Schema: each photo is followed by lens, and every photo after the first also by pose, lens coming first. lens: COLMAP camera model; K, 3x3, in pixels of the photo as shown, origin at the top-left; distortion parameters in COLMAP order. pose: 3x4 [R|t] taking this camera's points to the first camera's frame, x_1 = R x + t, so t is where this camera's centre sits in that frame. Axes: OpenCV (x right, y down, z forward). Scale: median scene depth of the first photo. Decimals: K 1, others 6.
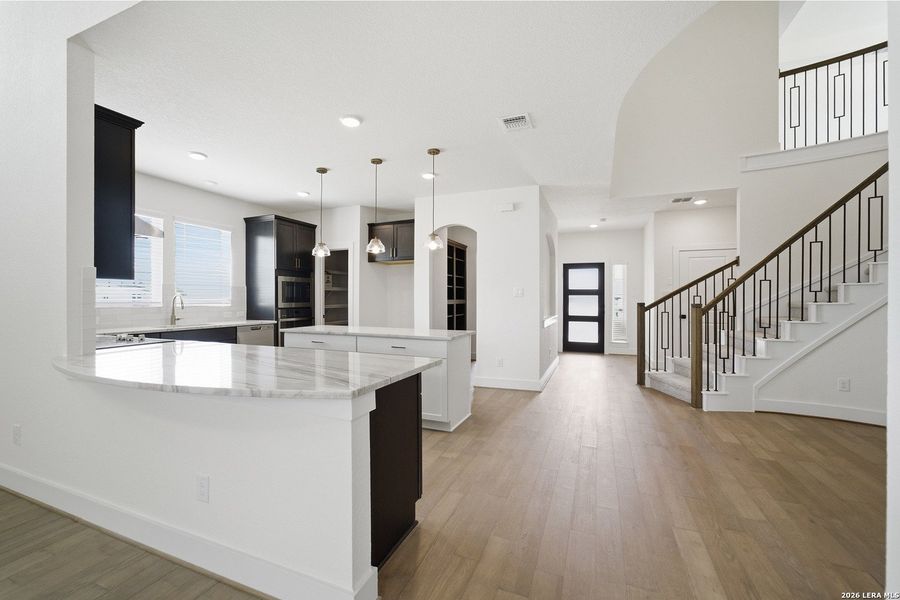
lens RADIAL K [[374.5, 0, 447.4], [0, 374.5, 296.9], [0, 0, 1]] dist [-0.047388, 0.019185]
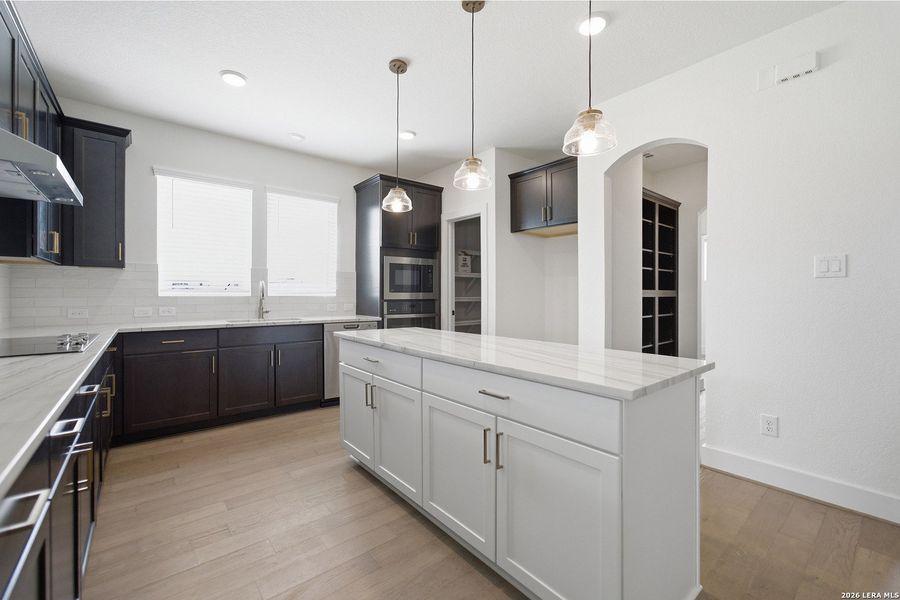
lens RADIAL K [[374.5, 0, 447.4], [0, 374.5, 296.9], [0, 0, 1]] dist [-0.047388, 0.019185]
pose [[0.879116, 0.007441, -0.476549, 0.008887], [-0.001877, 0.999924, 0.012151, 0.014183], [0.476604, -0.009788, 0.879064, 0.384195]]
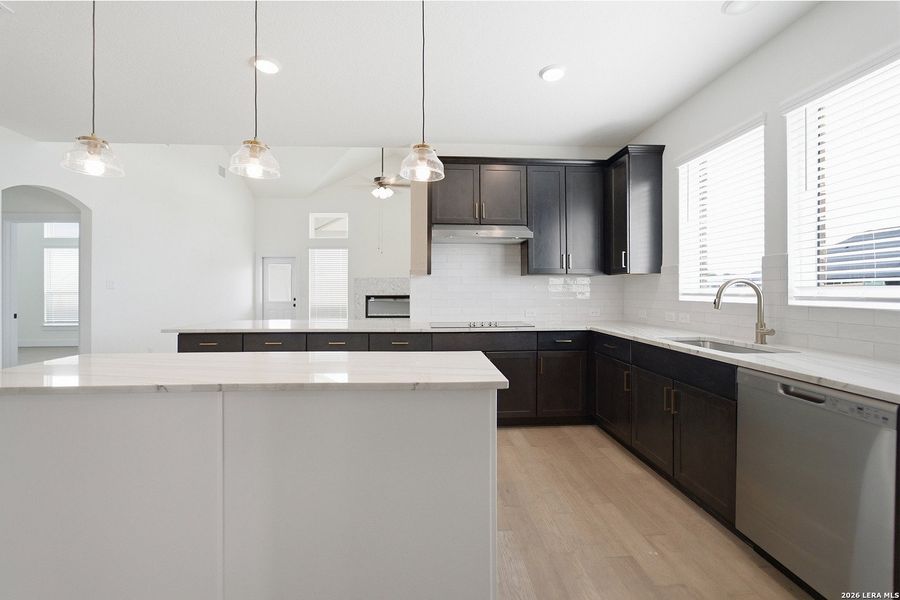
lens RADIAL K [[381.6, 0, 445.0], [0, 381.6, 289.2], [0, 0, 1]] dist [-0.014397, 0.008844]
pose [[-0.903323, -0.001336, -0.428959, -0.133821], [0.001368, 0.999981, -0.005997, 0.007654], [0.428959, -0.006004, -0.903304, 1.011042]]
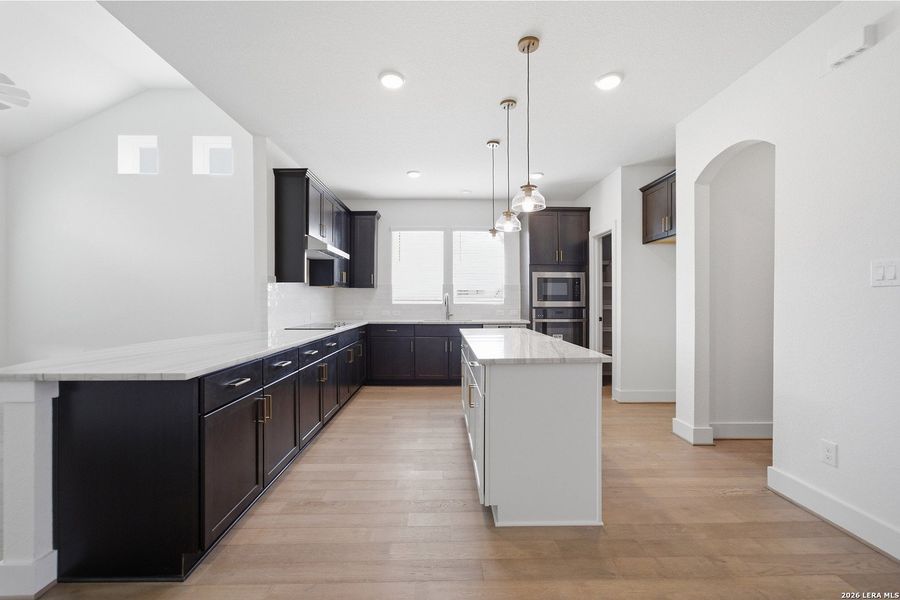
lens RADIAL K [[374.5, 0, 447.4], [0, 374.5, 296.9], [0, 0, 1]] dist [-0.047388, 0.019185]
pose [[0.389539, -0.005757, -0.920992, 0.297027], [0.003030, 0.999983, -0.004969, 0.008280], [0.921005, -0.000855, 0.389550, 0.421738]]
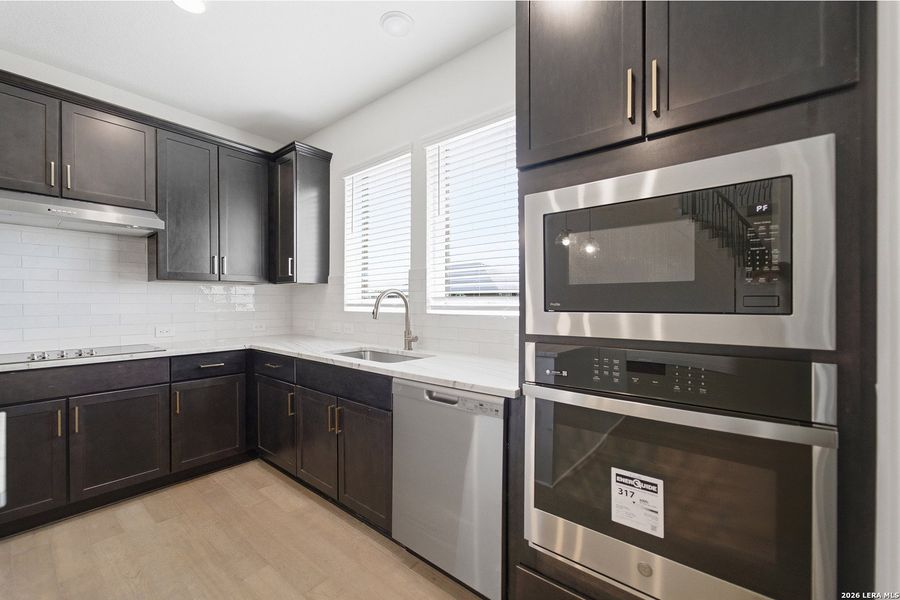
lens RADIAL K [[368.7, 0, 450.0], [0, 368.7, 300.0], [0, 0, 1]] dist [-0.022221, 0.018125]
pose [[-0.301753, -0.002024, -0.953384, -0.209681], [0.006406, 0.999971, -0.004150, 0.008333], [0.953365, -0.007359, -0.301731, 0.968677]]
